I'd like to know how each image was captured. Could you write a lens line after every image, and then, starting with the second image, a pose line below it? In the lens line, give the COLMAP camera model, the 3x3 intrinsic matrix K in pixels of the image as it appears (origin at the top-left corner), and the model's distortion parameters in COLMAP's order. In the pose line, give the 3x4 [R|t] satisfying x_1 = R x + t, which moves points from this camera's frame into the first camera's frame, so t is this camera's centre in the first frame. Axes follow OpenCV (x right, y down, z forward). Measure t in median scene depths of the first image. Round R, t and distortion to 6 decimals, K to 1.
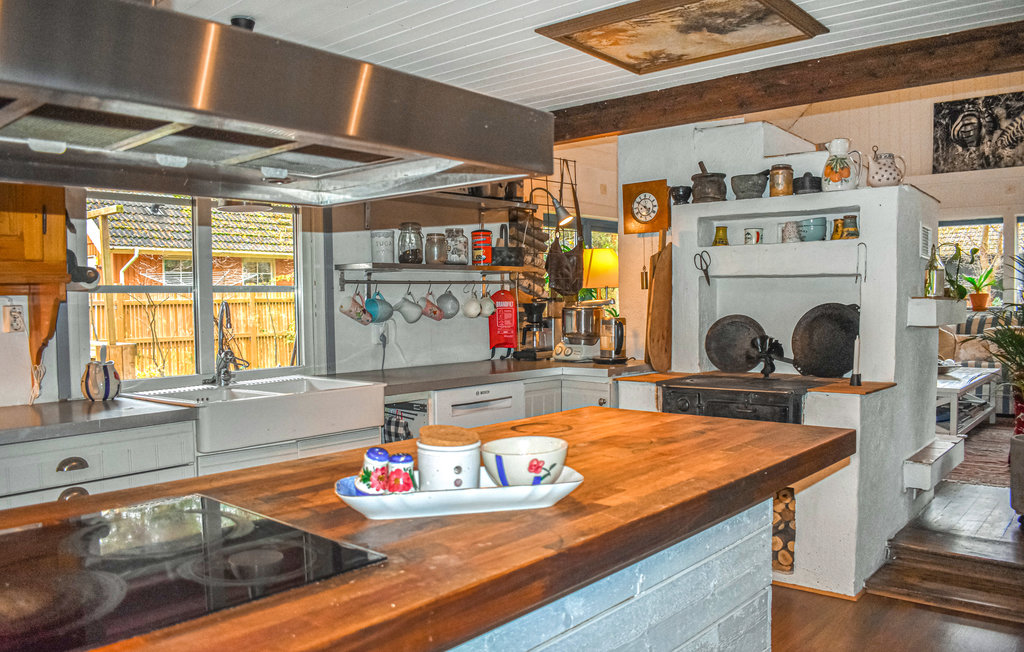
lens RADIAL K [[801.4, 0, 512.0], [0, 801.4, 326.0], [0, 0, 1]] dist [-0.078918, 0.000585]
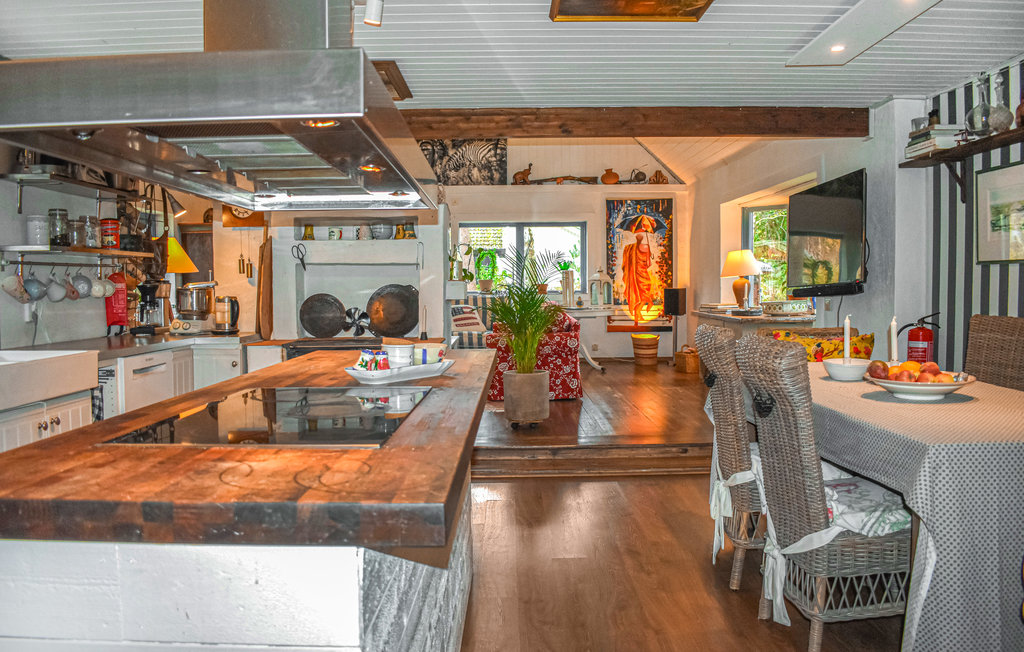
lens RADIAL K [[801.4, 0, 512.0], [0, 801.4, 326.0], [0, 0, 1]] dist [-0.078918, 0.000585]
pose [[0.758613, -0.027827, 0.650947, -0.331147], [0.020395, 0.999612, 0.018963, 0.020406], [-0.651223, -0.001110, 0.758886, -0.190624]]
